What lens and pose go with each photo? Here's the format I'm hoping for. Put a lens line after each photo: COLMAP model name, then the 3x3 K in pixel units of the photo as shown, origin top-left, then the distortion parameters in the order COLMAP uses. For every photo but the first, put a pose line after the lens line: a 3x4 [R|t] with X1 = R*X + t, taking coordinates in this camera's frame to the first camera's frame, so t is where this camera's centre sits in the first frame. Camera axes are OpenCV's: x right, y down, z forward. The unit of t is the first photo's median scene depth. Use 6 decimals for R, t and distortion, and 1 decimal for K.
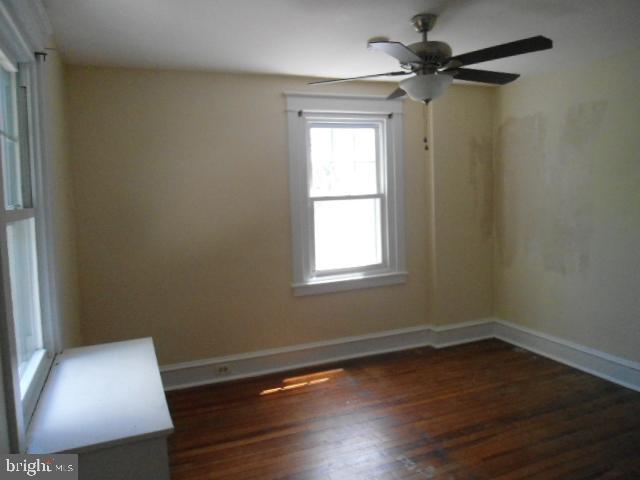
lens RADIAL K [[461.3, 0, 305.7], [0, 461.3, 216.0], [0, 0, 1]] dist [-0.008248, -0.041763]
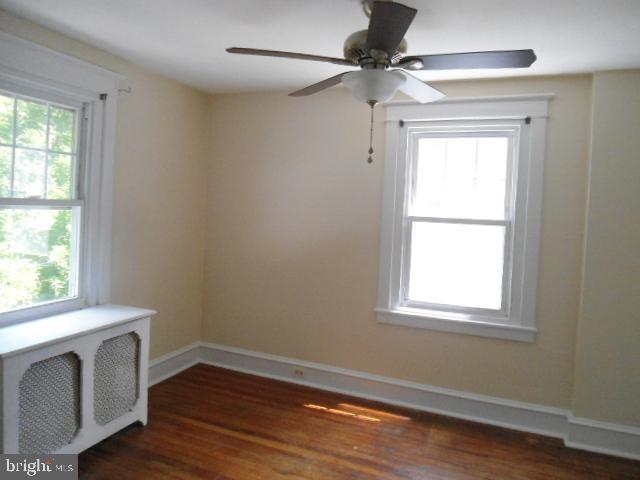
lens RADIAL K [[461.3, 0, 305.7], [0, 461.3, 216.0], [0, 0, 1]] dist [-0.008248, -0.041763]
pose [[0.716348, 0.084899, -0.692559, 0.494747], [-0.106553, 0.994239, 0.011668, -0.031171], [0.689559, 0.065436, 0.721267, 0.222480]]
